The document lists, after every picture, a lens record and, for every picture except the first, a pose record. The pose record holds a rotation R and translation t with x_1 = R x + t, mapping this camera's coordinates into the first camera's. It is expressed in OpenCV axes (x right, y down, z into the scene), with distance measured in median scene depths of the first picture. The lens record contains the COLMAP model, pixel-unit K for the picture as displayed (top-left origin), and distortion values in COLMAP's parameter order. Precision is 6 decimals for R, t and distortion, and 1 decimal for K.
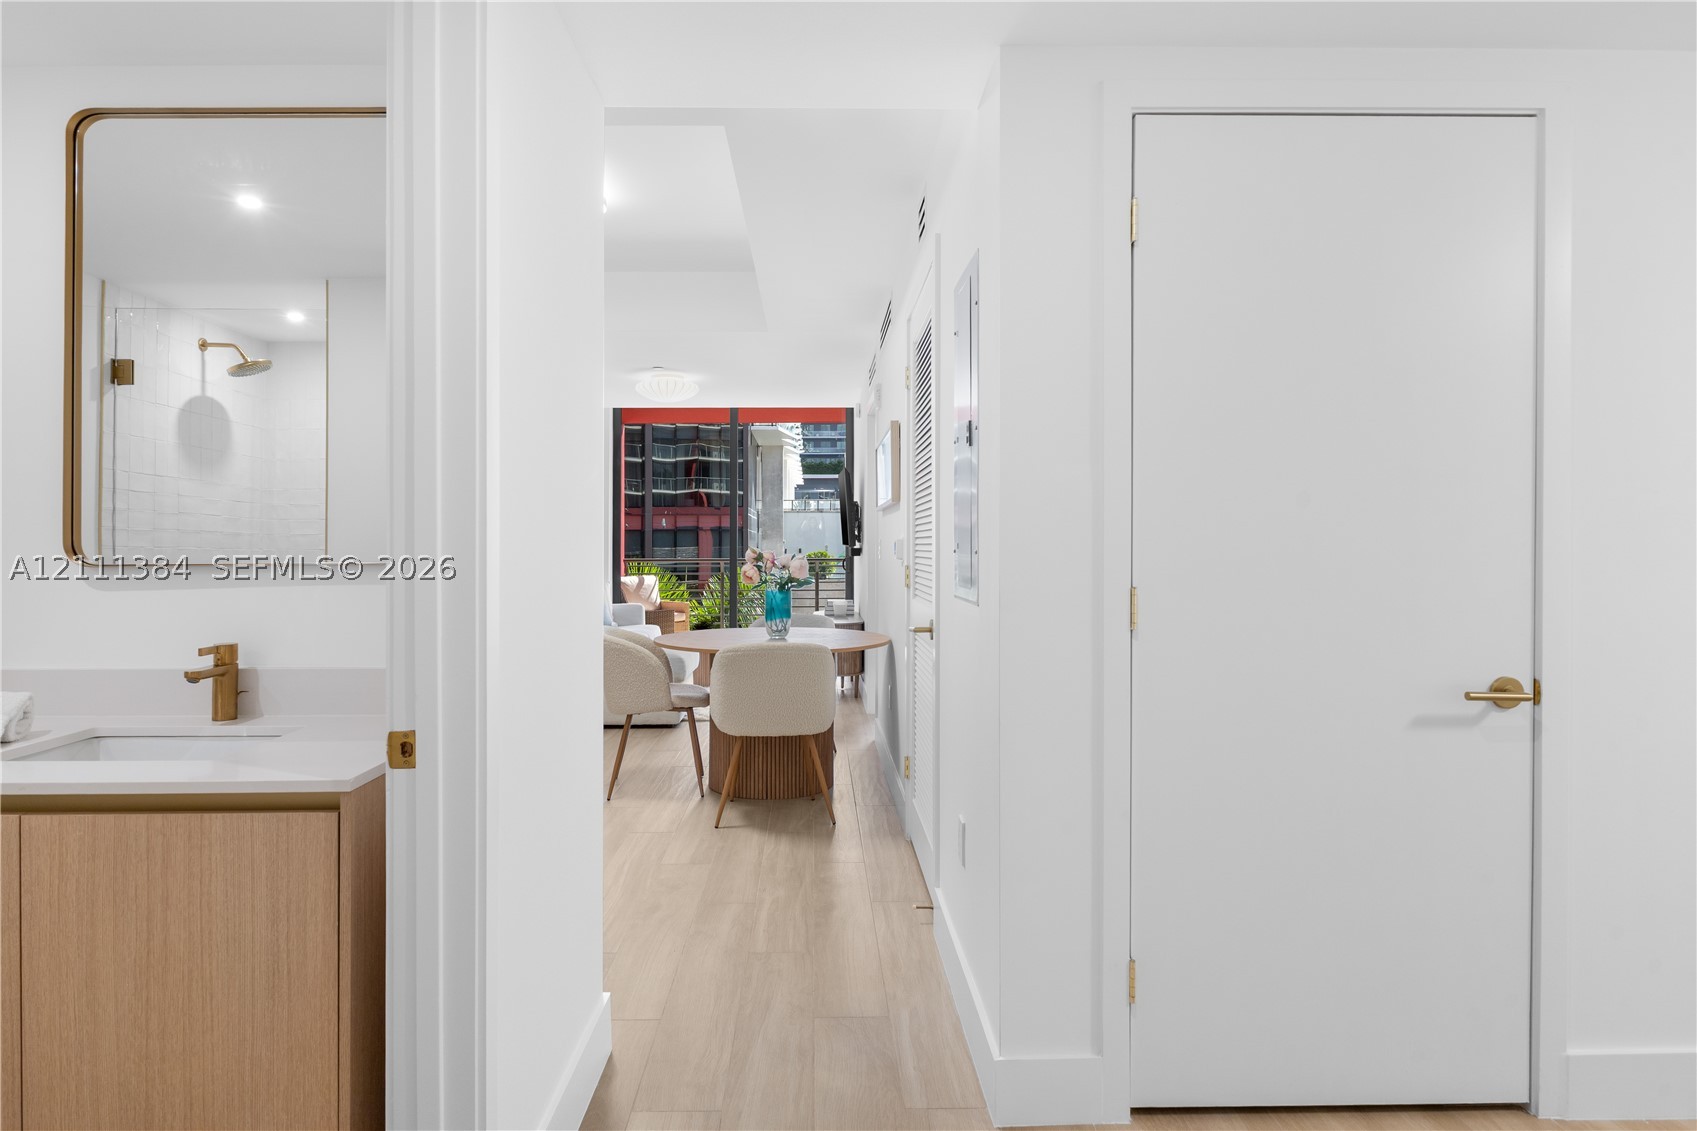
lens RADIAL K [[969.0, 0, 838.2], [0, 969.0, 560.5], [0, 0, 1]] dist [0.002853, 0.000116]
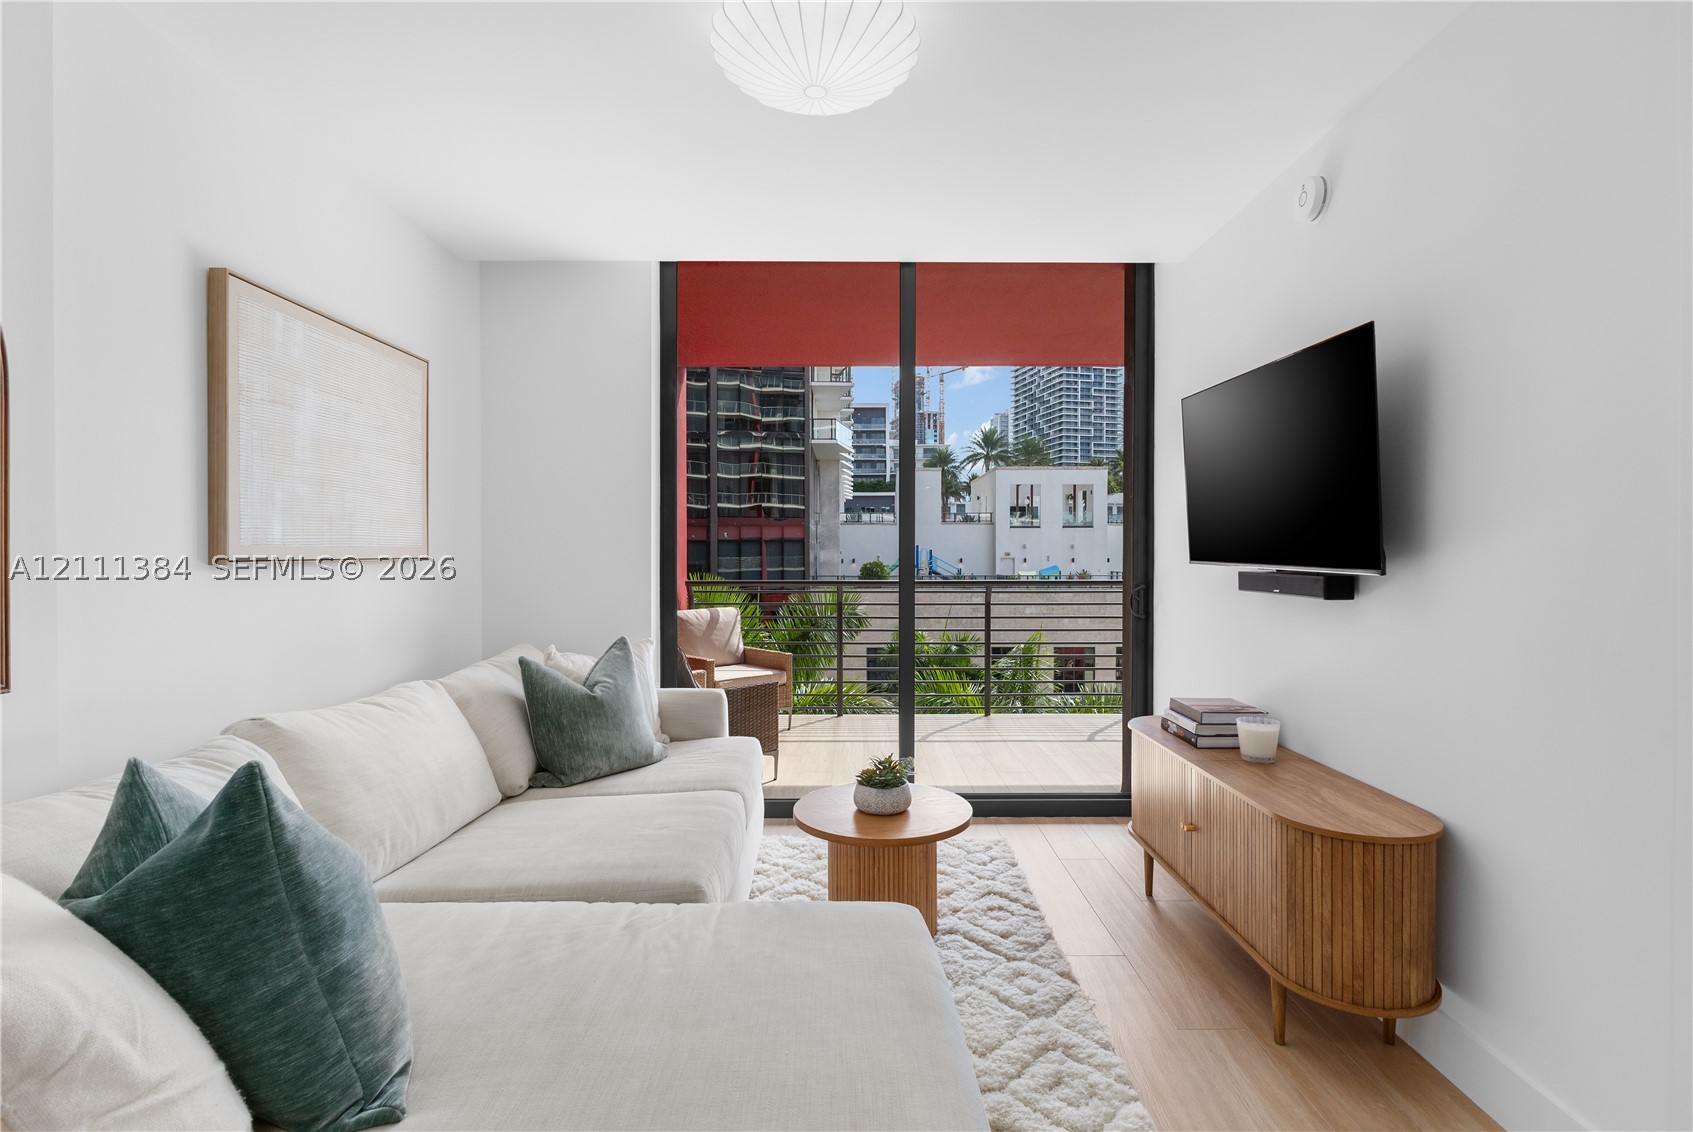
lens RADIAL K [[813.1, 0, 833.6], [0, 813.1, 555.9], [0, 0, 1]] dist [0.000464, 0.000061]
pose [[0.999010, -0.005611, -0.044139, -0.101422], [0.005021, 0.999897, -0.013454, -0.010906], [0.044210, 0.013219, 0.998935, 0.472020]]
